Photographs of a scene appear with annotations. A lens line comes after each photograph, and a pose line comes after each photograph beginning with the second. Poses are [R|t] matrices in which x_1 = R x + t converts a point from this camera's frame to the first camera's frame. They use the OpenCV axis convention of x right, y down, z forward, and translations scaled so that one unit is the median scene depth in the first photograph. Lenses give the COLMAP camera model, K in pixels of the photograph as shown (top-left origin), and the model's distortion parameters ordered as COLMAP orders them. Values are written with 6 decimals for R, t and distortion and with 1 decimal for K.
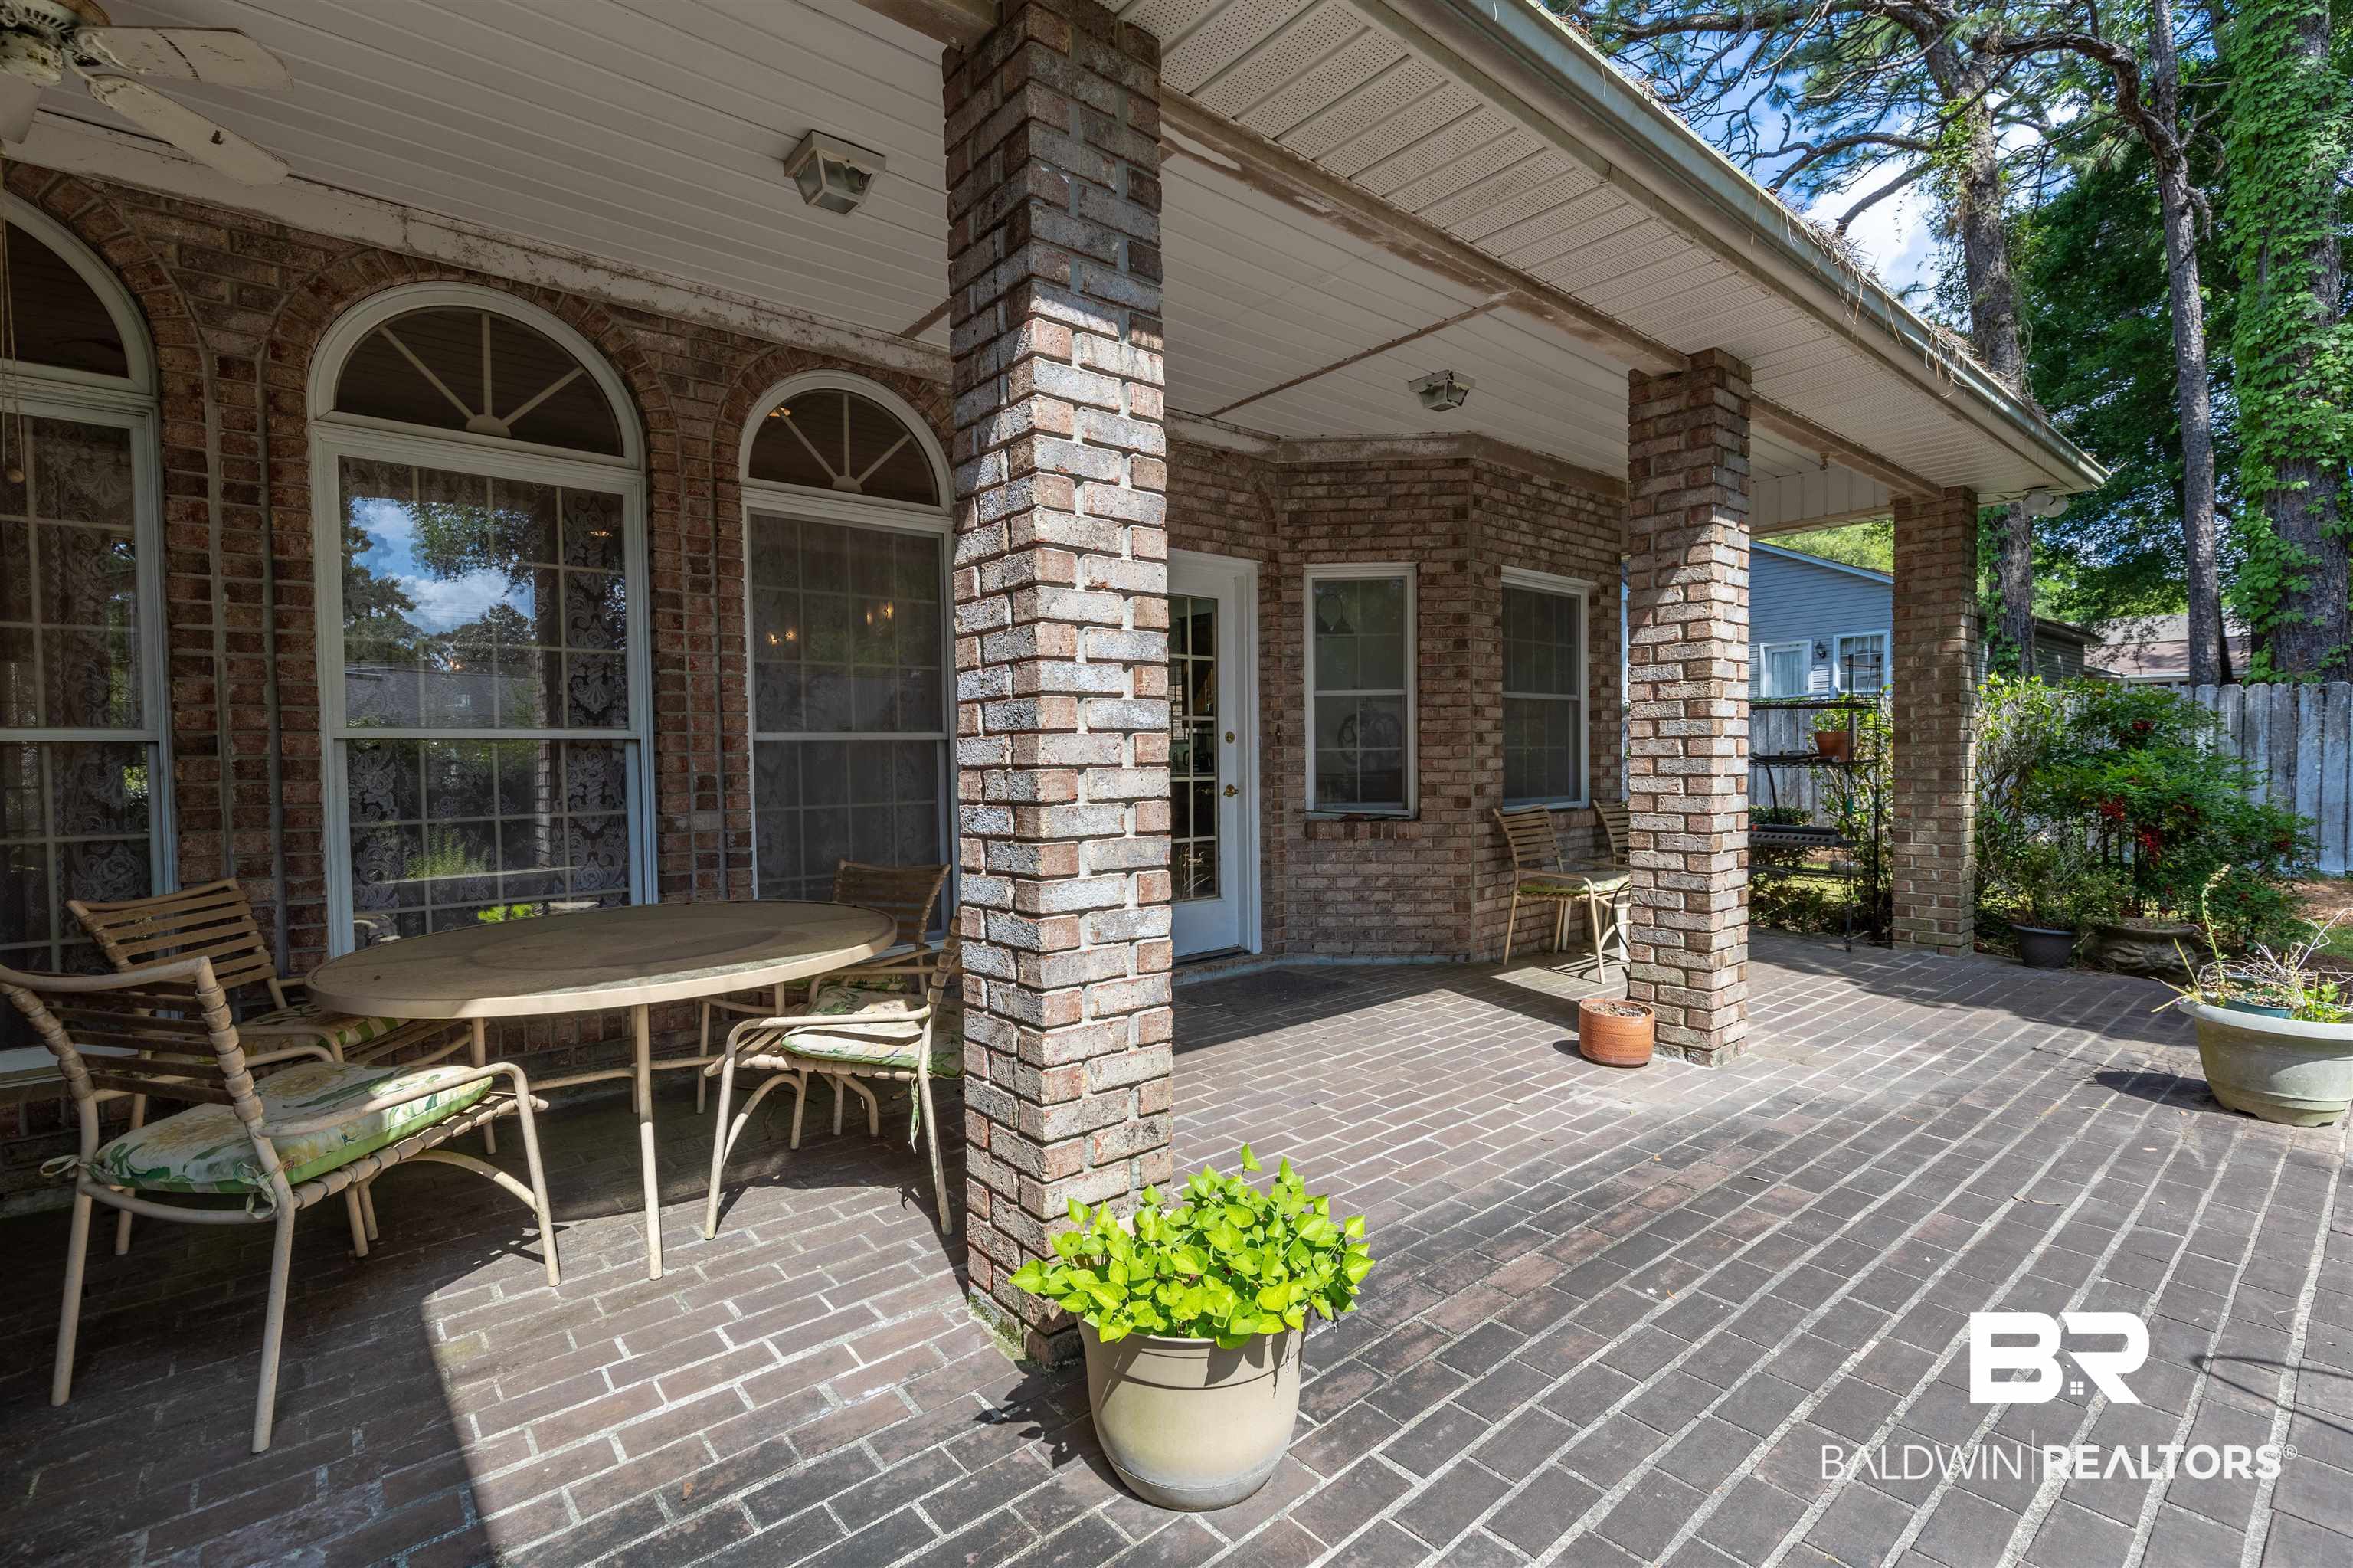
lens RADIAL K [[1056.3, 0, 1176.5], [0, 1056.3, 784.0], [0, 0, 1]] dist [0.005711, -0.000748]
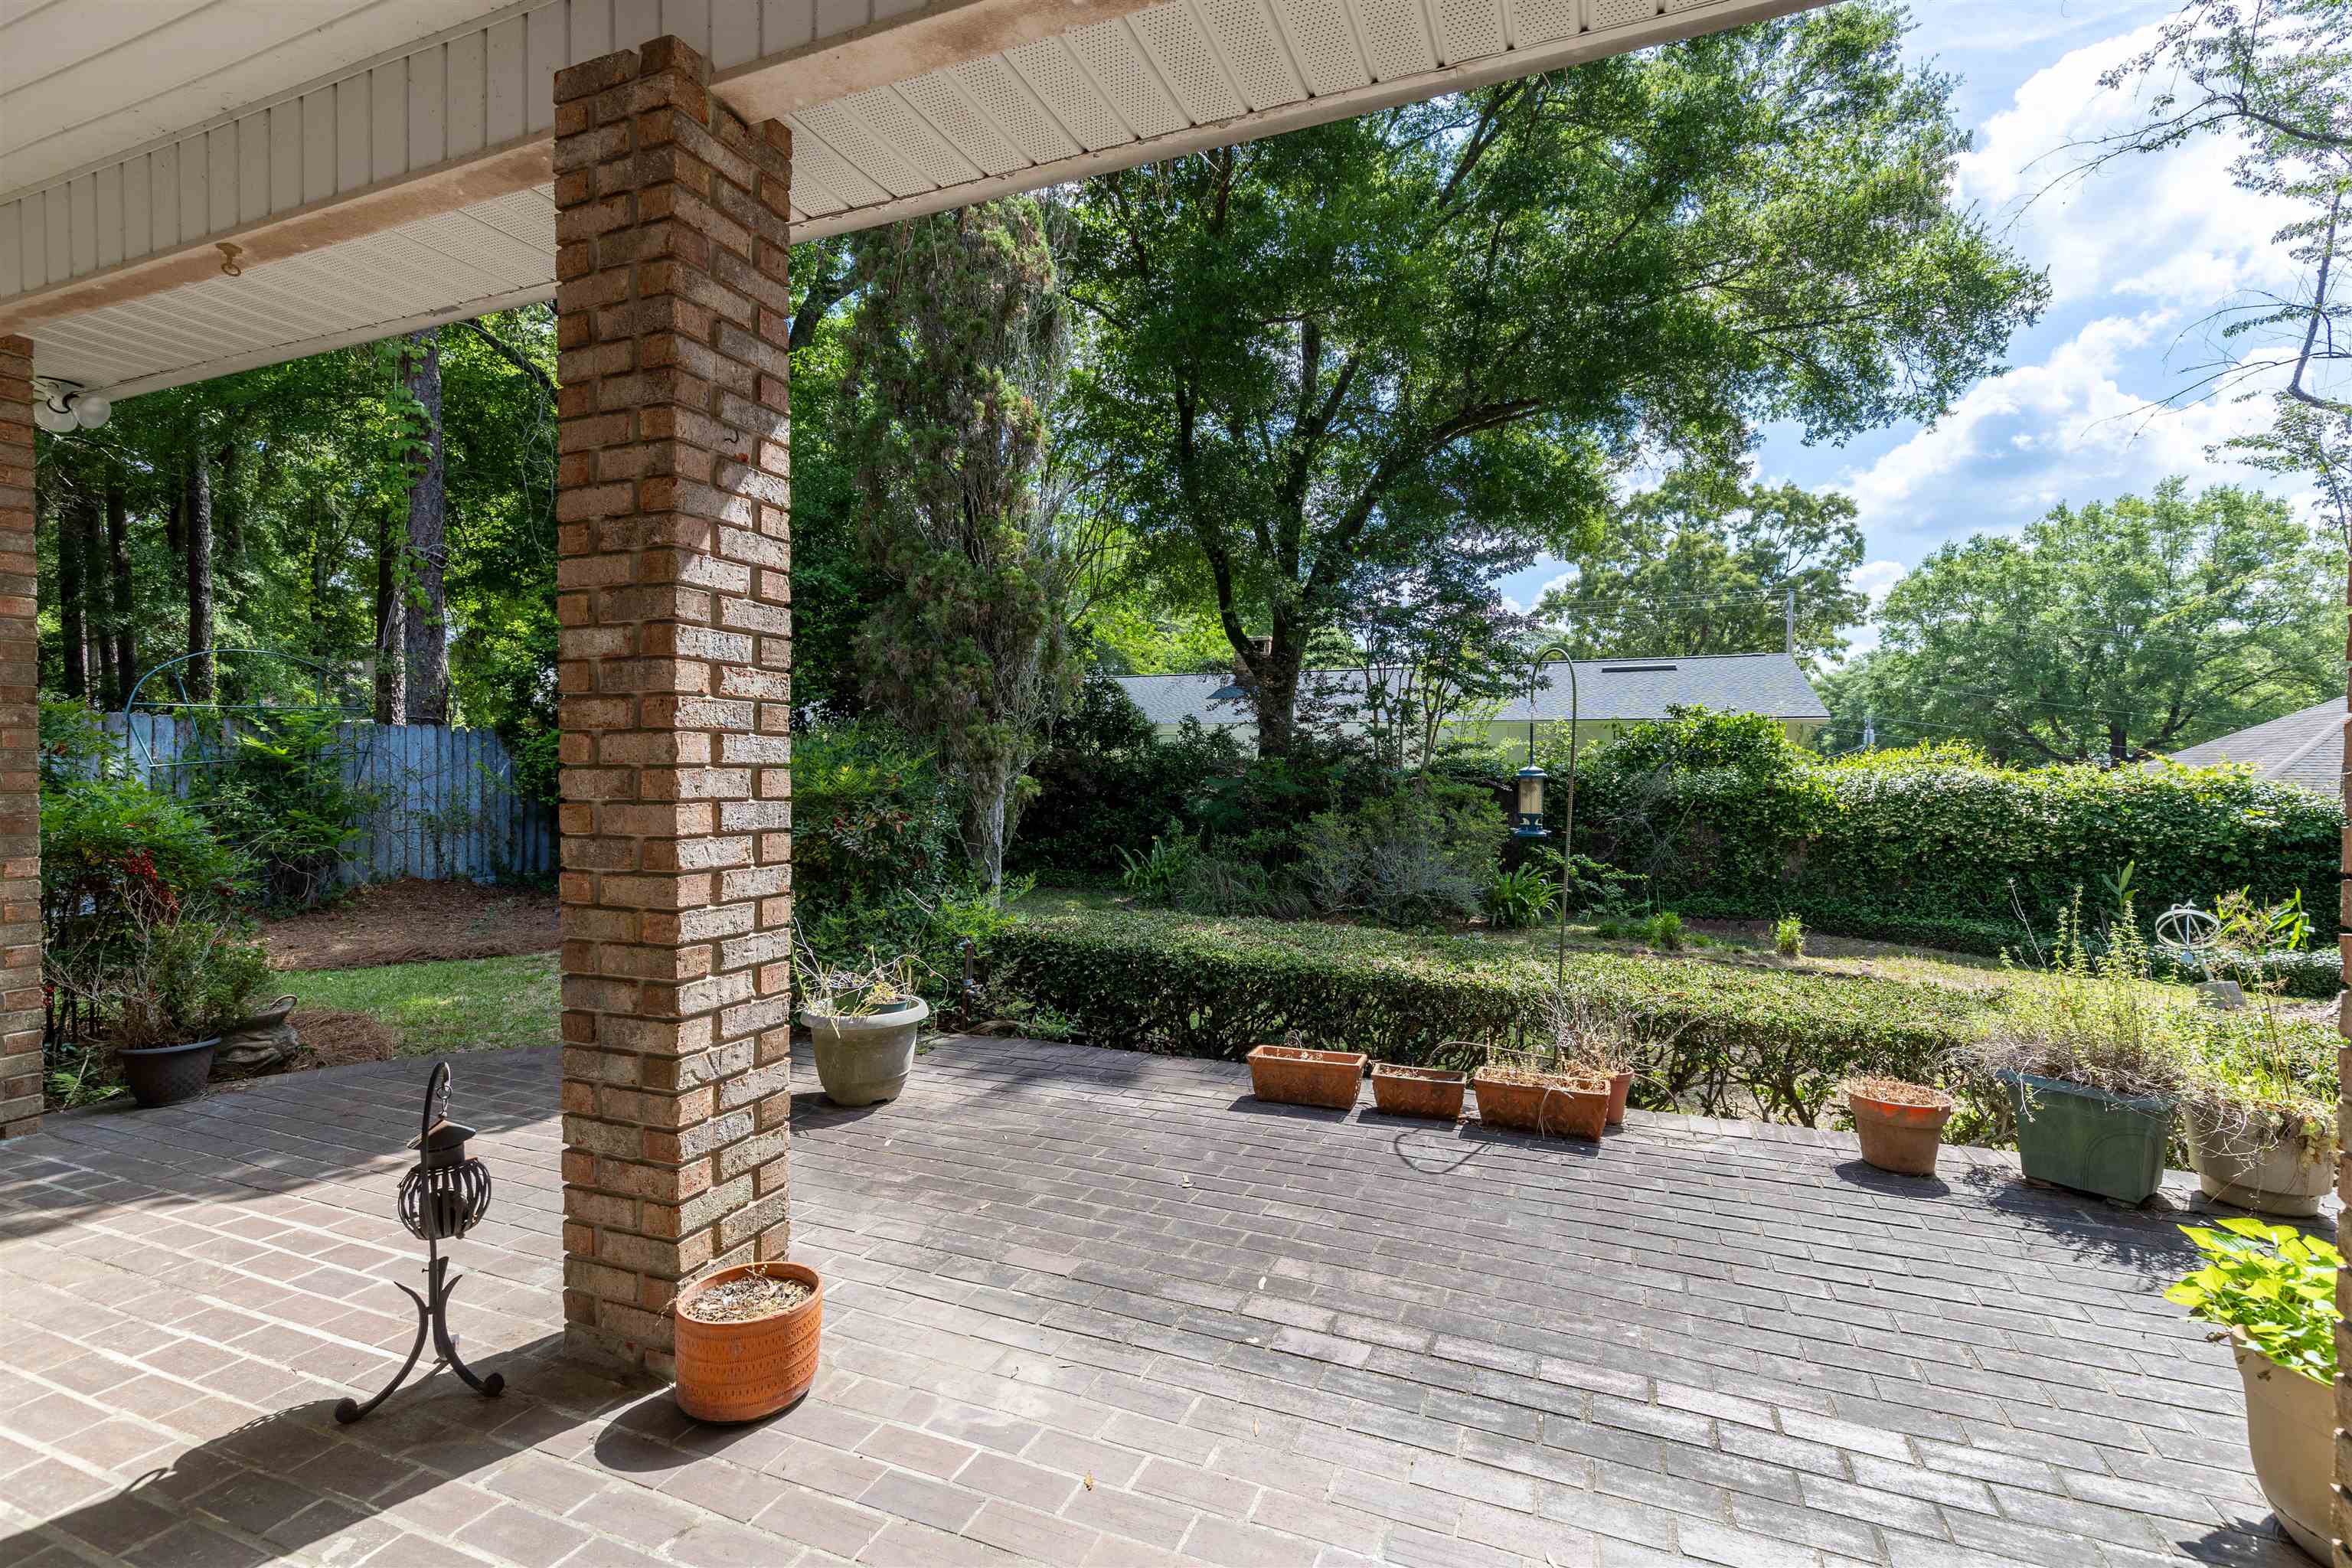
lens RADIAL K [[1055.8, 0, 1176.0], [0, 1055.8, 784.0], [0, 0, 1]] dist [0.005711, -0.000748]
pose [[-0.465734, 0.000557, 0.884925, -0.133937], [0.027929, 0.999511, 0.014070, -0.035579], [-0.884484, 0.031268, -0.465522, 1.051409]]
